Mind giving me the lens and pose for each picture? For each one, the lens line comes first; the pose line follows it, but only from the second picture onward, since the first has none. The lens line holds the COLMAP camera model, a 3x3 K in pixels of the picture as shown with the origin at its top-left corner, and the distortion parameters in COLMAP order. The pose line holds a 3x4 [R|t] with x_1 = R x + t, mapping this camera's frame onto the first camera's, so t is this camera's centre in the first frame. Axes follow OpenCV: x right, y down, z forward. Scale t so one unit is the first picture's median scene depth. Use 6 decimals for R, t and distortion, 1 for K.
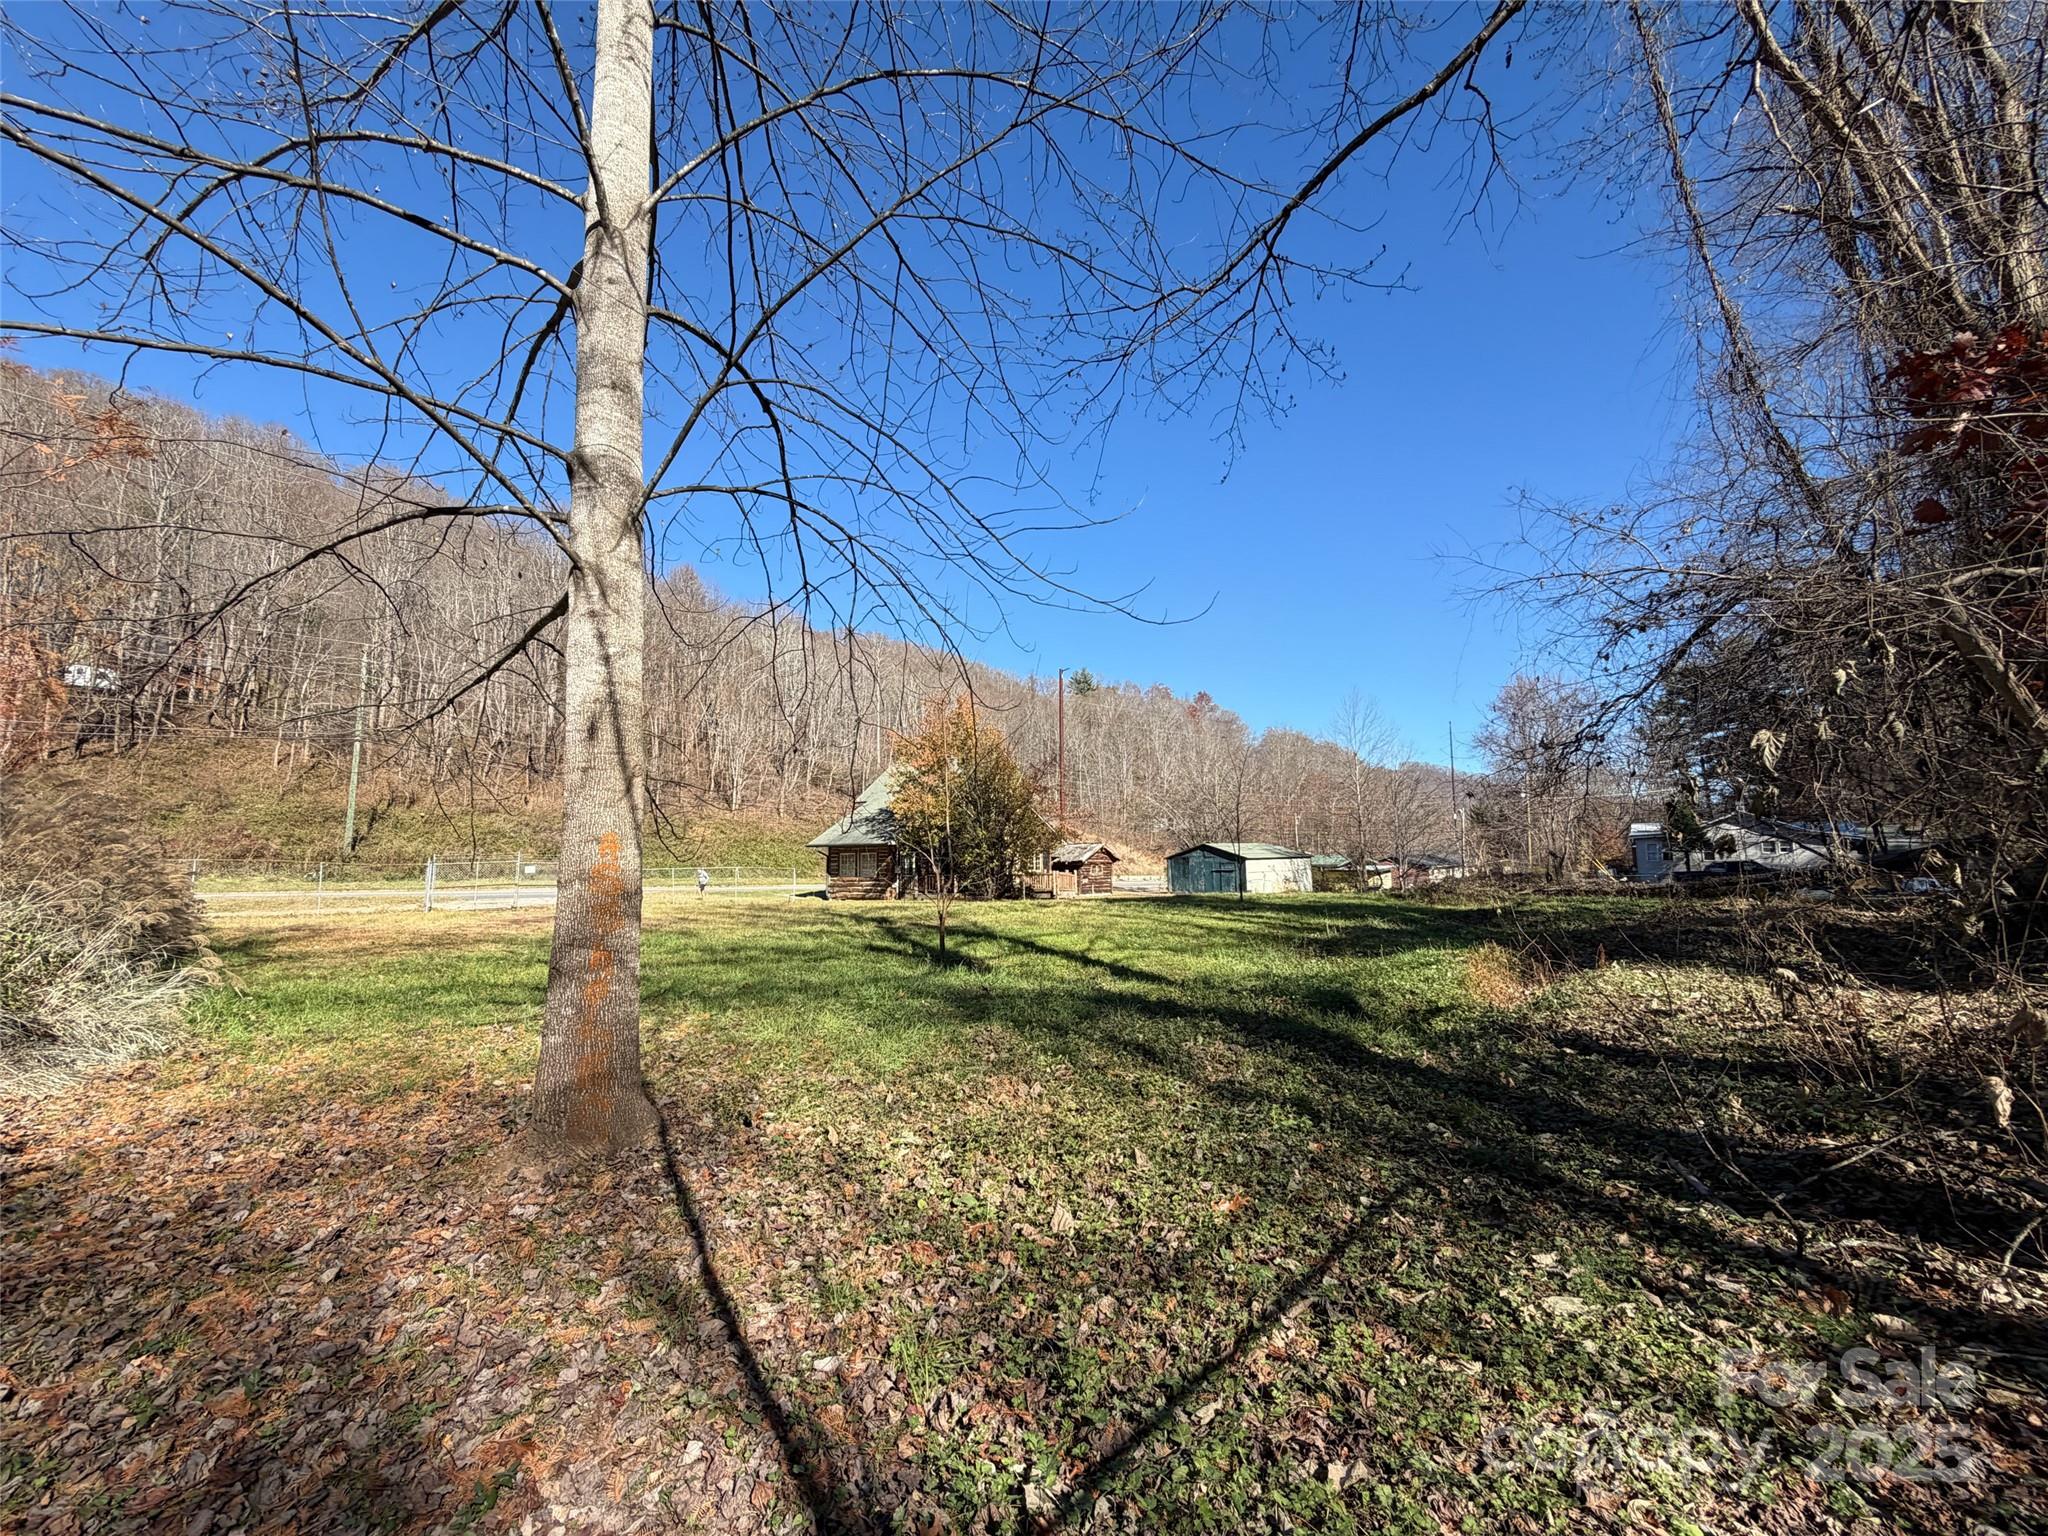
lens RADIAL K [[812.4, 0, 1018.1], [0, 812.4, 763.3], [0, 0, 1]] dist [0.001465, -0.000023]
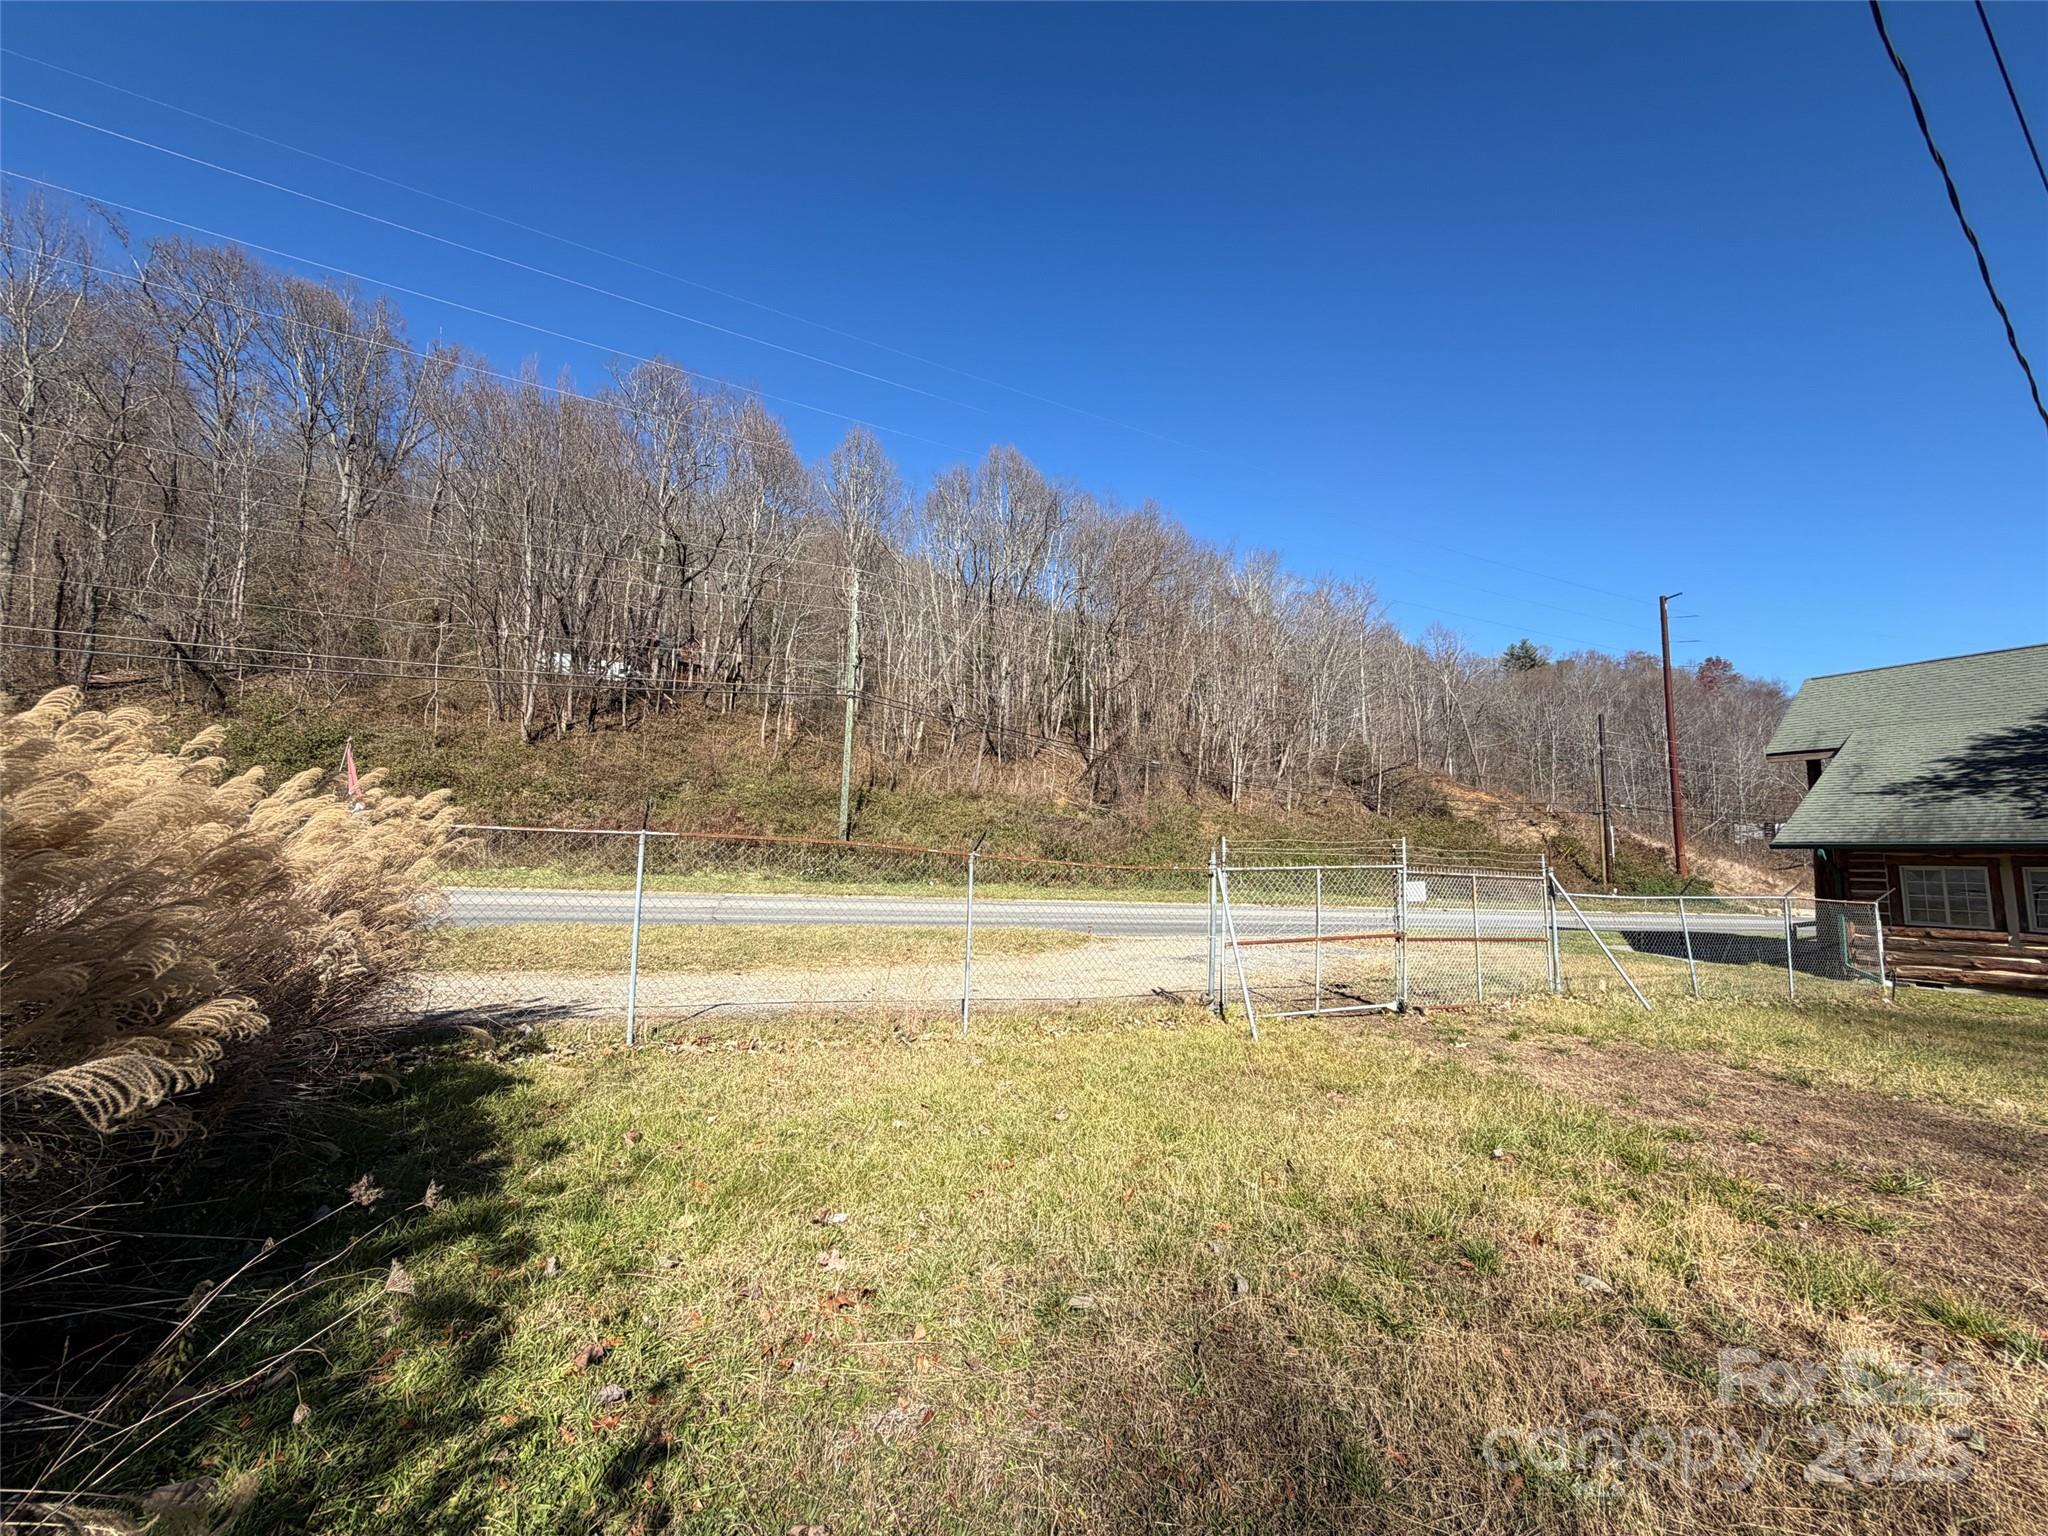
lens RADIAL K [[812.4, 0, 1017.1], [0, 812.4, 767.6], [0, 0, 1]] dist [0.001465, -0.000023]
pose [[0.913447, -0.019118, -0.406508, -0.418147], [0.017741, 0.999817, -0.007154, 0.053520], [0.406570, -0.000677, 0.913619, 0.426921]]
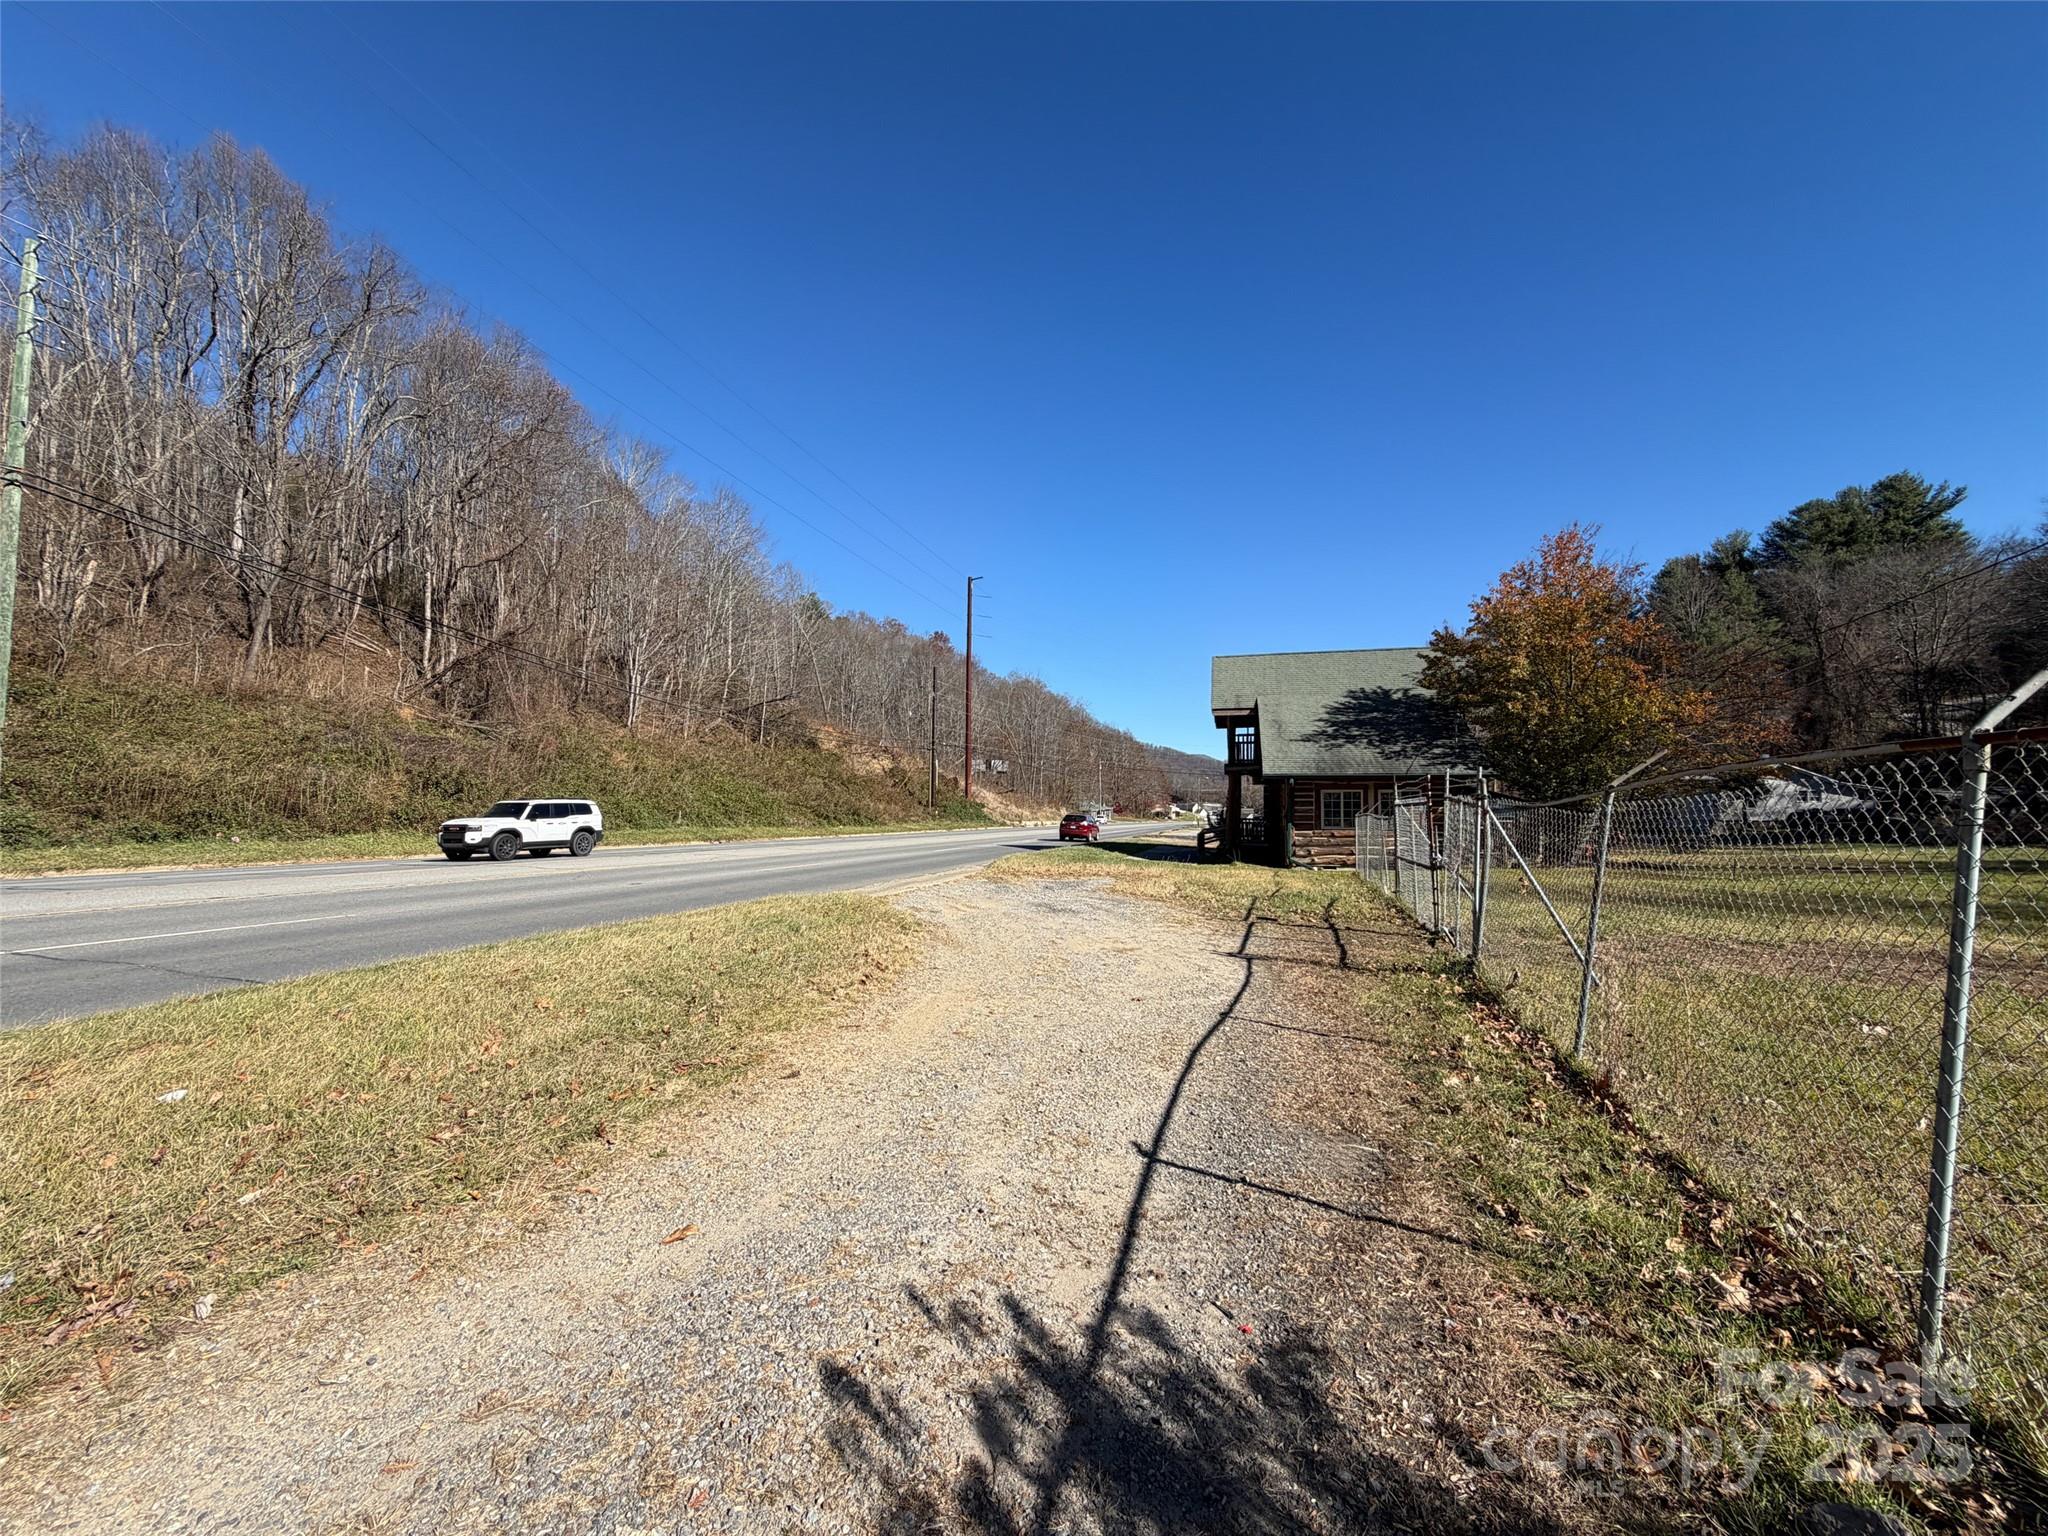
lens RADIAL K [[812.4, 0, 1015.8], [0, 812.4, 768.0], [0, 0, 1]] dist [0.001465, -0.000023]
pose [[0.911851, 0.024723, 0.409775, -0.616817], [-0.055089, 0.996526, 0.062463, 0.065036], [-0.406807, -0.079531, 0.910045, 0.513588]]
